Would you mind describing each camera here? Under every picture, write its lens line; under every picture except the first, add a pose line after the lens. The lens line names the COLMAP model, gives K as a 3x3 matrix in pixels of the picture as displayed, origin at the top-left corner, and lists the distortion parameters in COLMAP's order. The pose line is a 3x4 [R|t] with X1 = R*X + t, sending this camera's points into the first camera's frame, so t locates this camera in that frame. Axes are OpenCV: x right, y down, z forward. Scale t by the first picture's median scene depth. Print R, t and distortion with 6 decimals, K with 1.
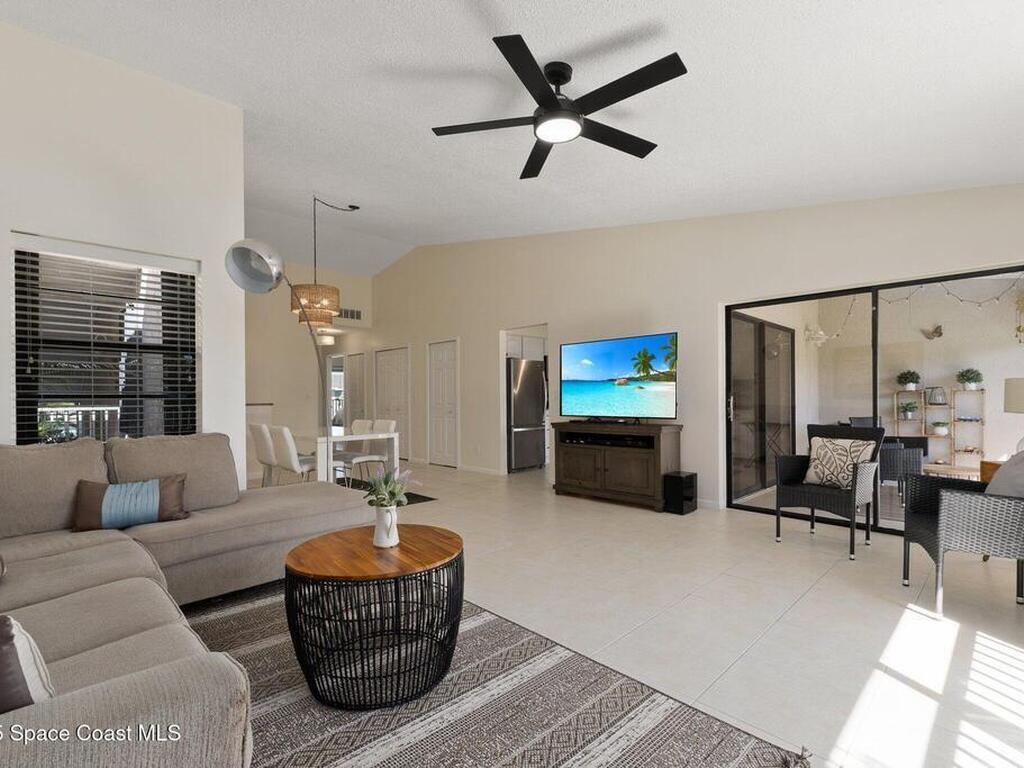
lens RADIAL K [[489.3, 0, 506.0], [0, 489.3, 392.6], [0, 0, 1]] dist [0.000485, -0.000251]
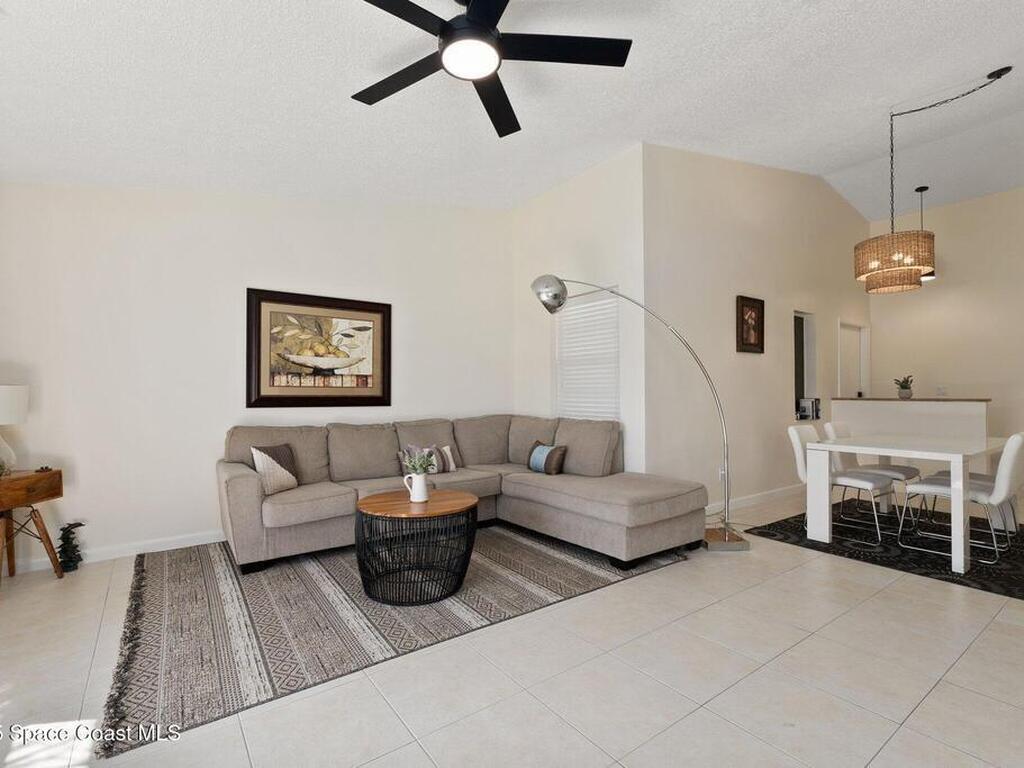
lens RADIAL K [[489.3, 0, 506.0], [0, 489.3, 392.6], [0, 0, 1]] dist [0.000485, -0.000251]
pose [[-0.137692, 0.007409, -0.990447, 1.102911], [0.012219, 0.999909, 0.005781, 0.000452], [0.990400, -0.011306, -0.137770, 1.456273]]
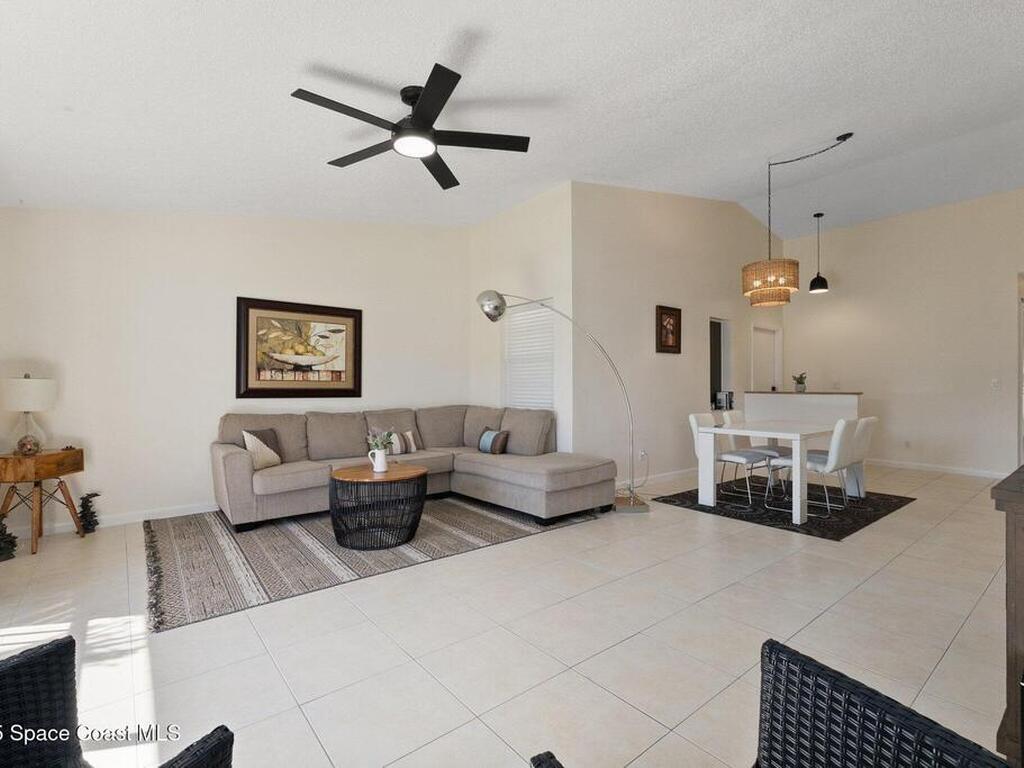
lens RADIAL K [[487.6, 0, 510.7], [0, 487.6, 385.2], [0, 0, 1]] dist [0.000044, 0.000121]
pose [[-0.084090, 0.005764, -0.996441, 1.481638], [0.008876, 0.999948, 0.005035, -0.002033], [0.996419, -0.008421, -0.084137, 1.638606]]
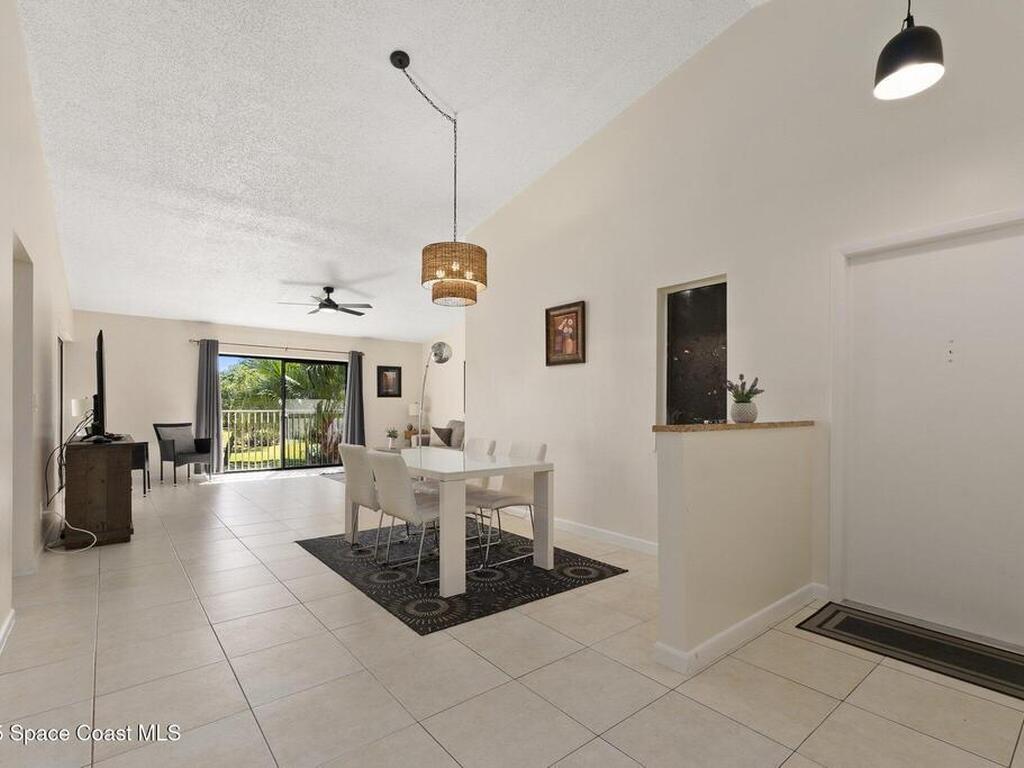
lens RADIAL K [[496.0, 0, 512.3], [0, 496.0, 409.3], [0, 0, 1]] dist [0.000645, 0.000047]
pose [[-0.996893, 0.003461, 0.078694, -1.435456], [0.003170, 0.999988, -0.003825, 0.045697], [-0.078706, -0.003564, -0.996891, 4.647001]]
